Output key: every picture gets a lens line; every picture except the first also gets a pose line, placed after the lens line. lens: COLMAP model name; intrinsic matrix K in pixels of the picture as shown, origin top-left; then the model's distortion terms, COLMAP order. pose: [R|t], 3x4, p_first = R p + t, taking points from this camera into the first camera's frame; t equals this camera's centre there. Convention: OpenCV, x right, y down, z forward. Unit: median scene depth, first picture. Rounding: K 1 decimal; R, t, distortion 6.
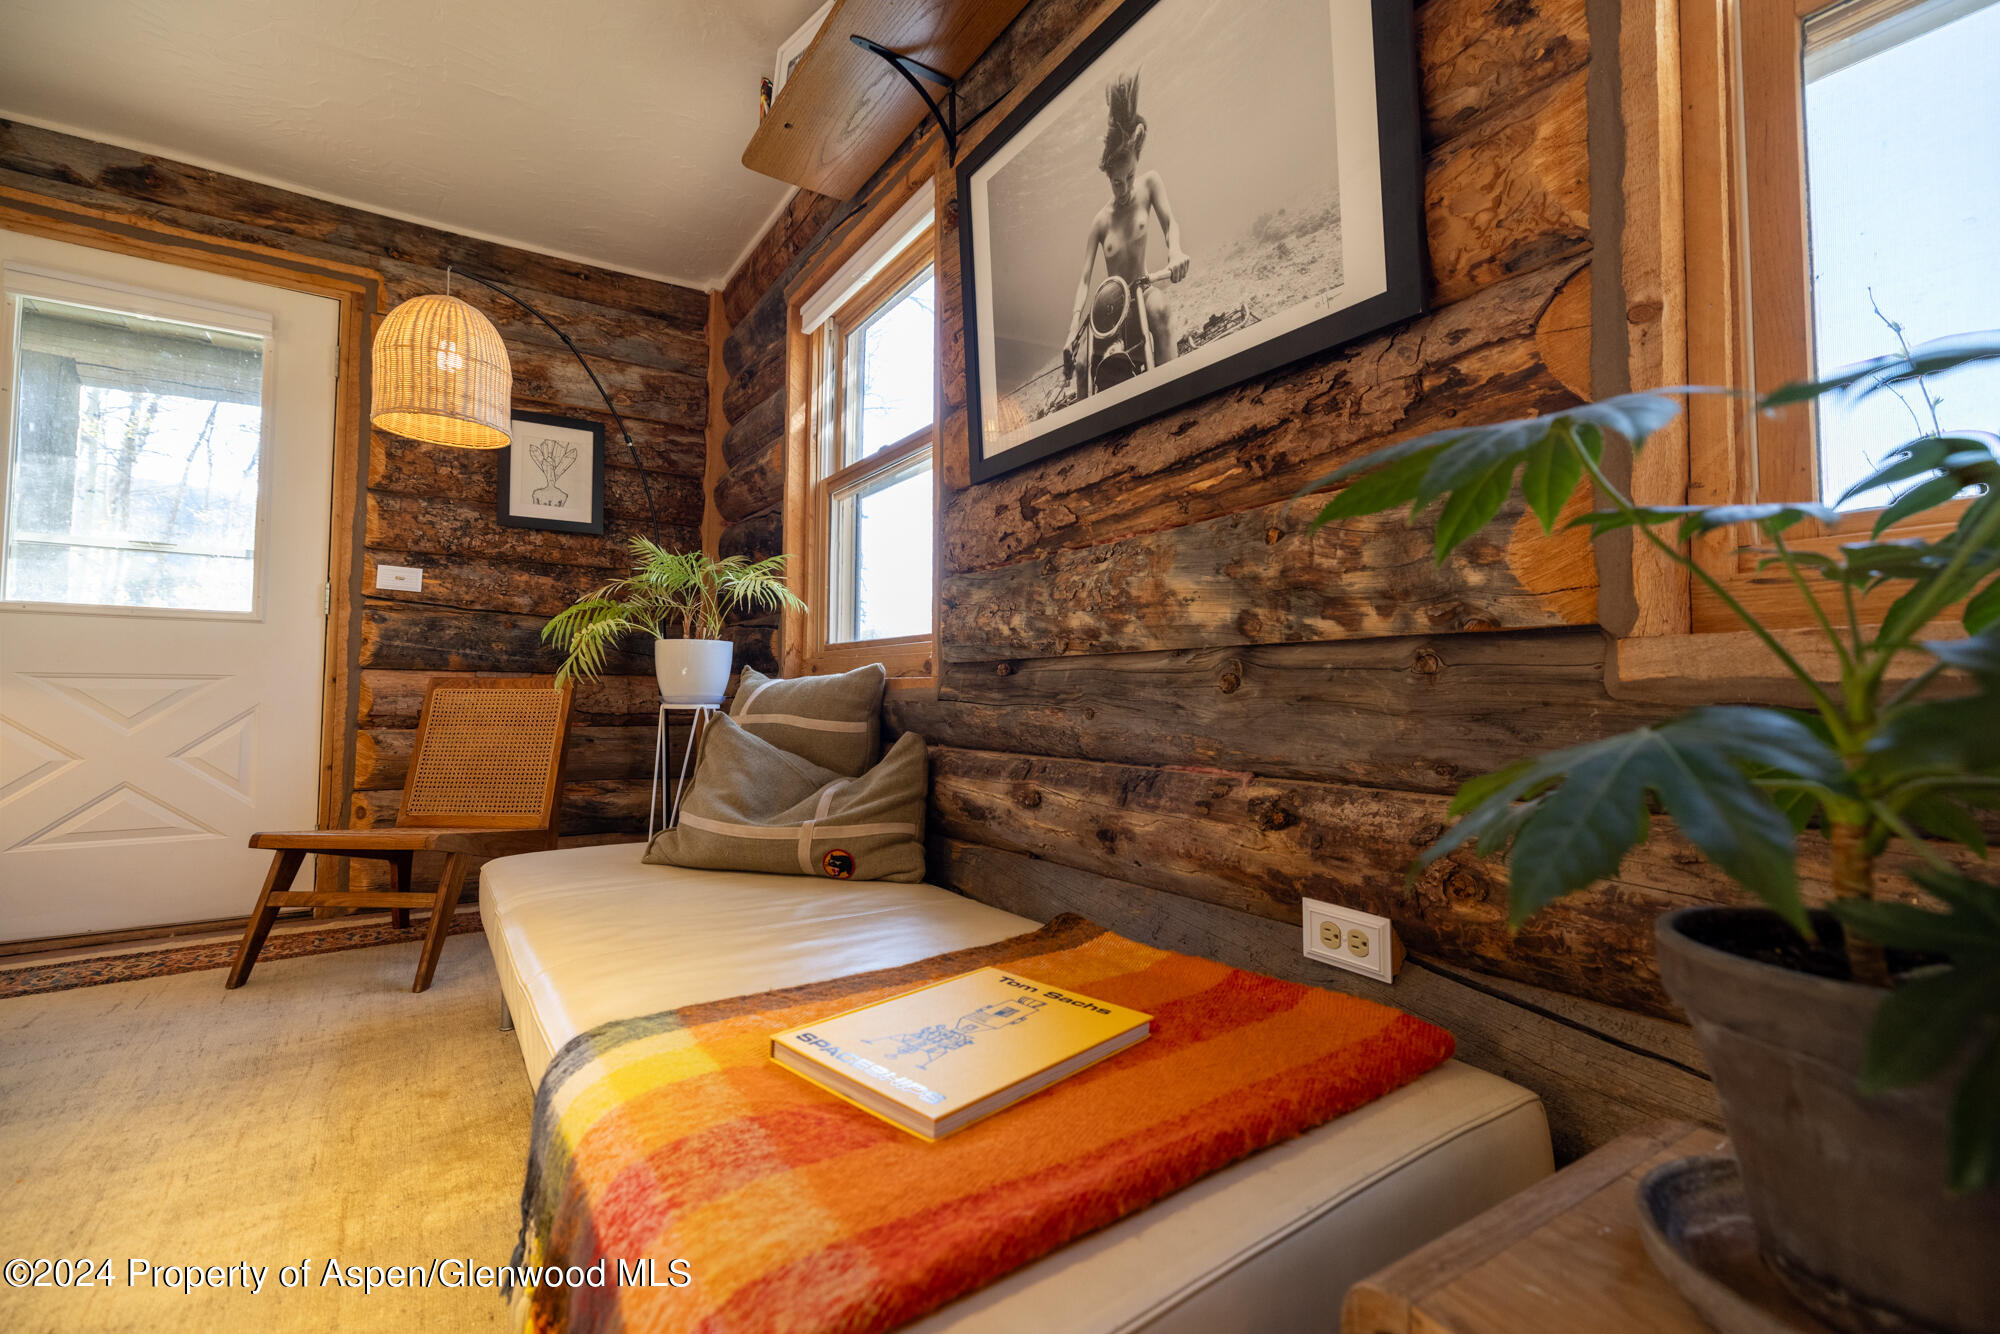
lens RADIAL K [[848.5, 0, 998.3], [0, 848.5, 660.0], [0, 0, 1]] dist [-0.001538, -0.000179]
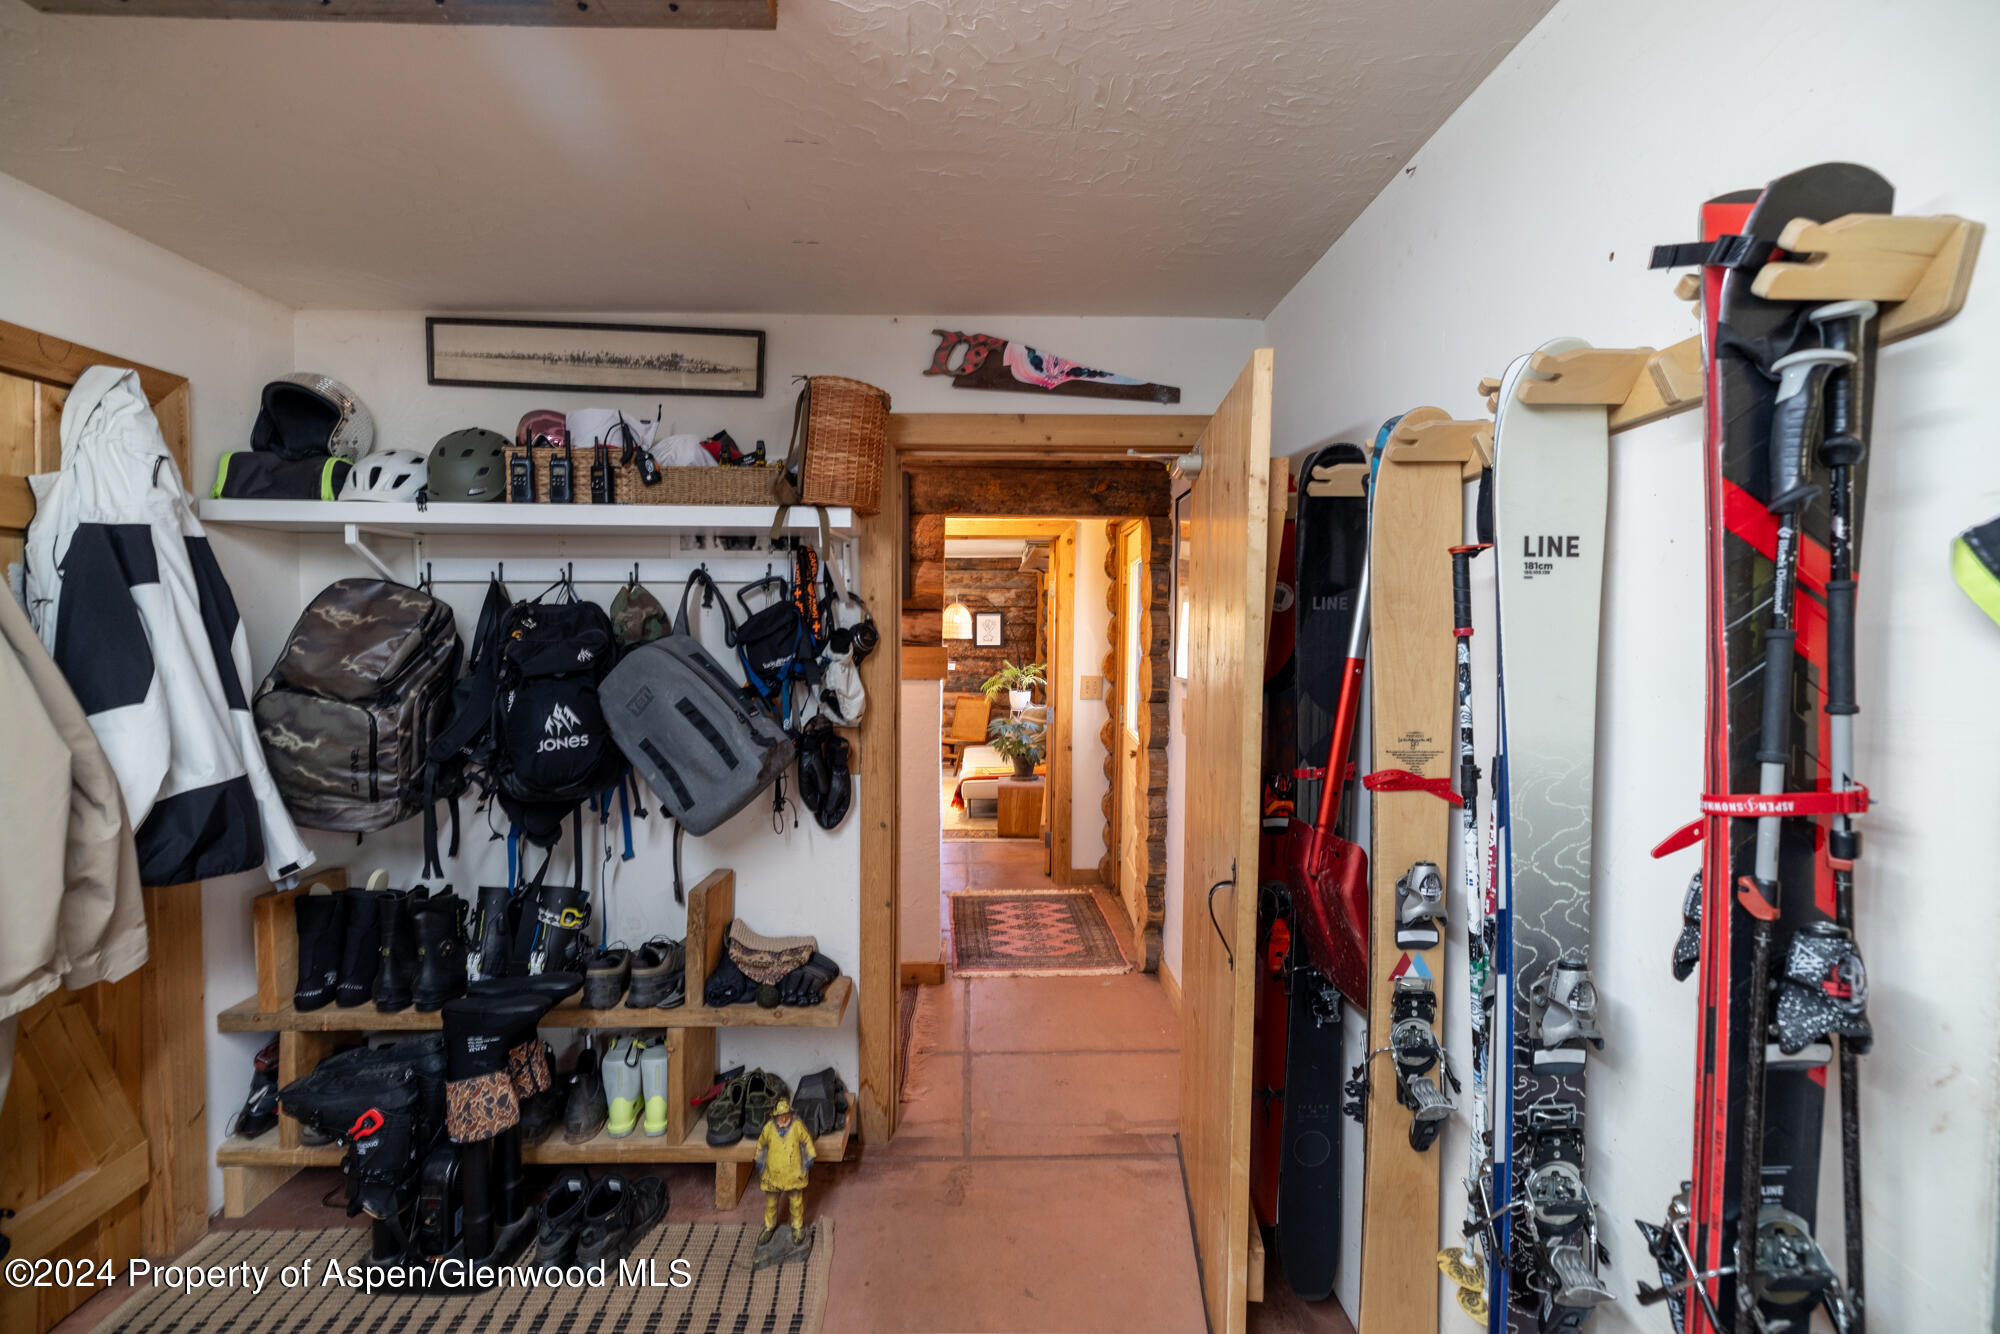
lens RADIAL K [[848.5, 0, 998.3], [0, 848.5, 660.0], [0, 0, 1]] dist [-0.001538, -0.000179]
pose [[0.844445, 0.022772, -0.535159, 1.192823], [0.018934, 0.997203, 0.072308, -0.338397], [0.535308, -0.071193, 0.841651, -1.639168]]
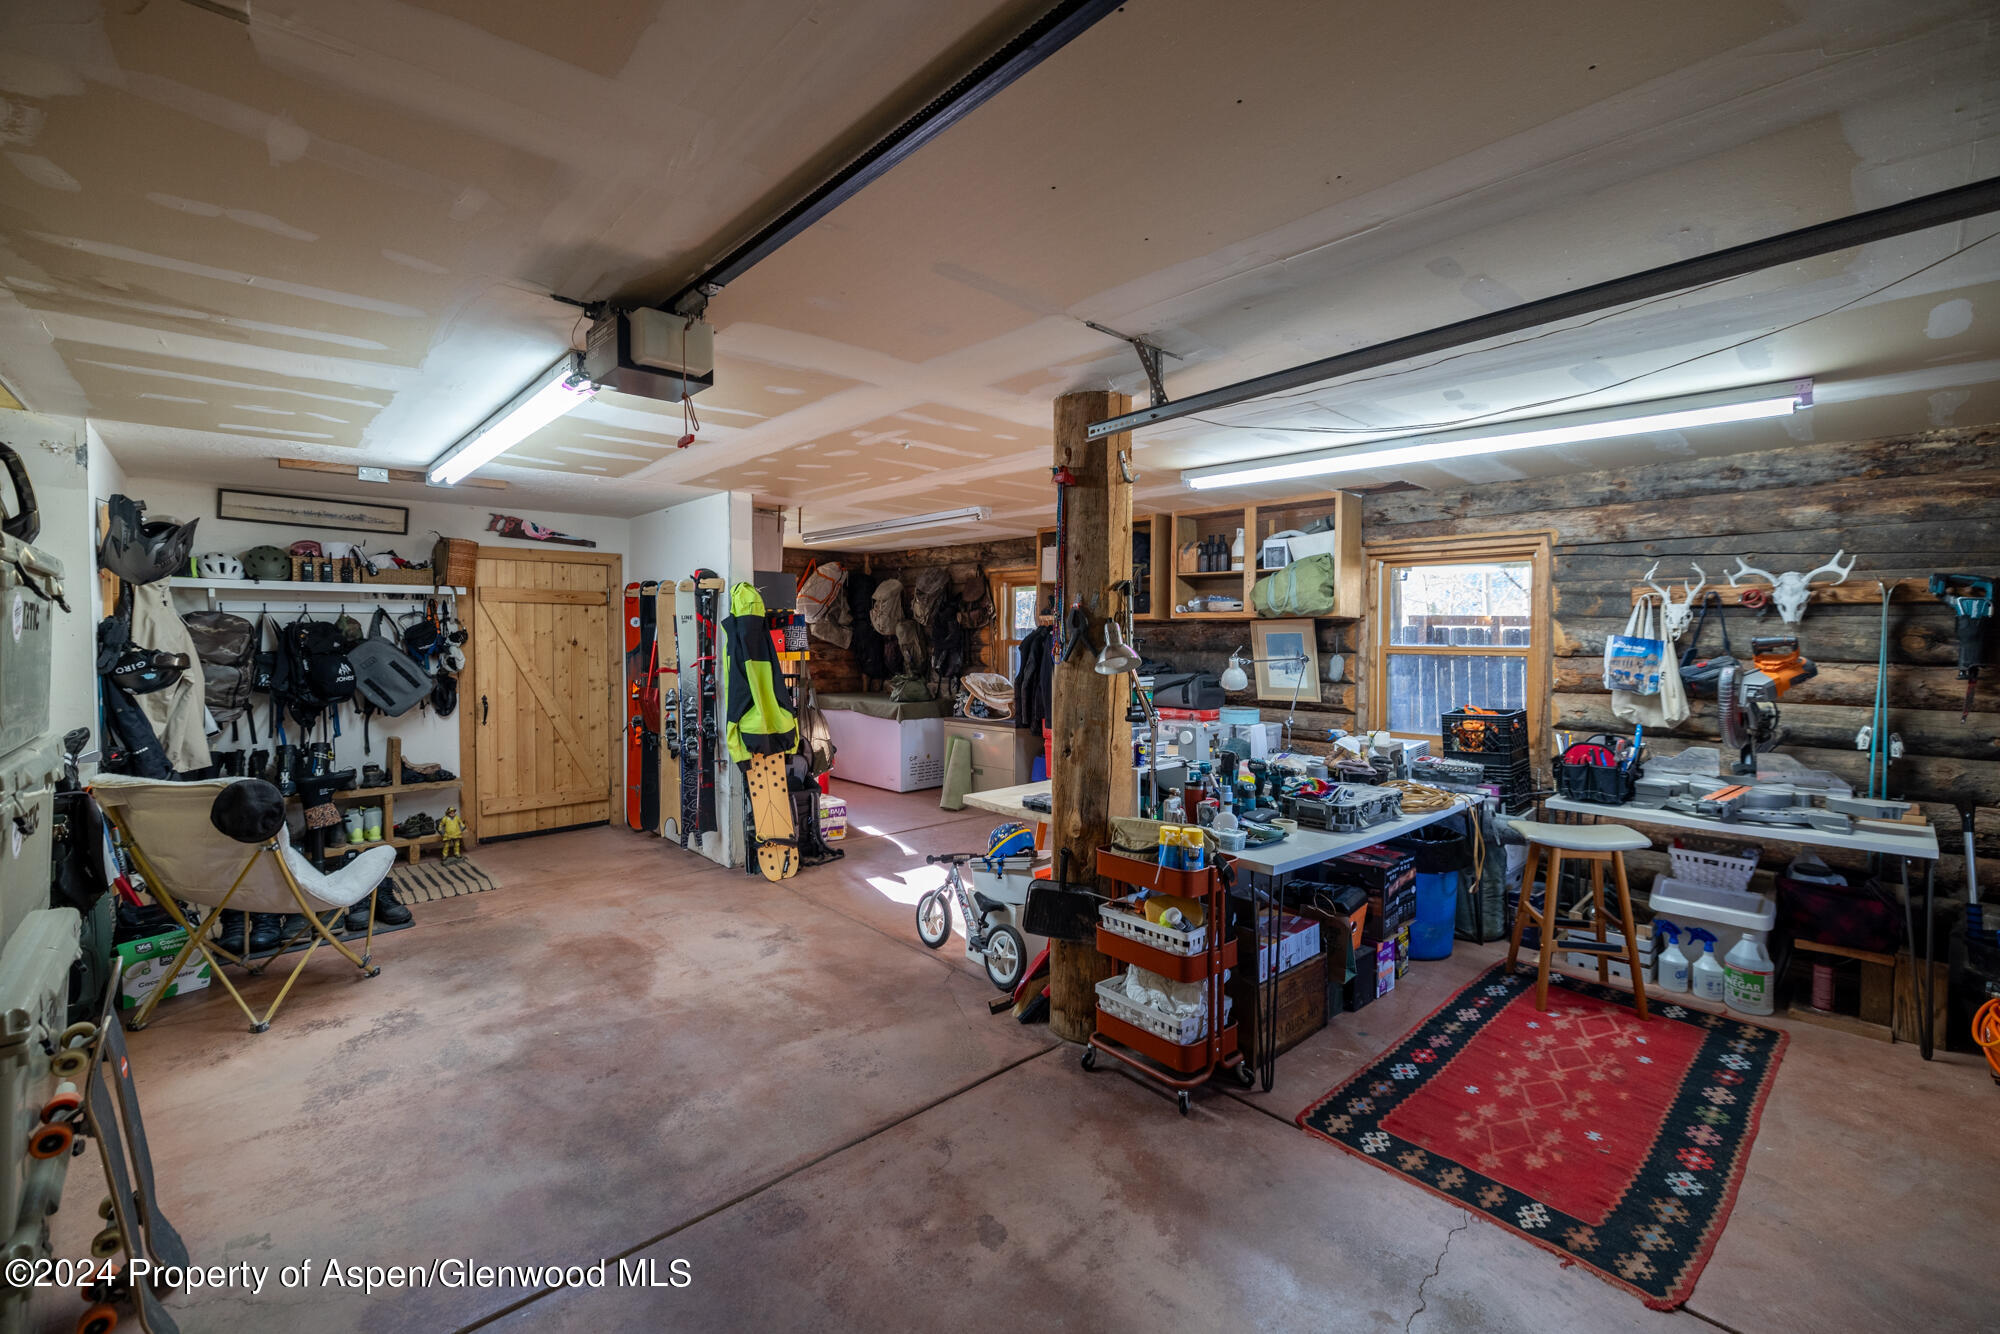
lens RADIAL K [[848.5, 0, 998.3], [0, 848.5, 660.0], [0, 0, 1]] dist [-0.001538, -0.000179]
pose [[0.989931, -0.002741, 0.141526, 2.661411], [-0.008986, 0.996579, 0.082156, -0.632978], [-0.141267, -0.082601, 0.986520, -6.956204]]
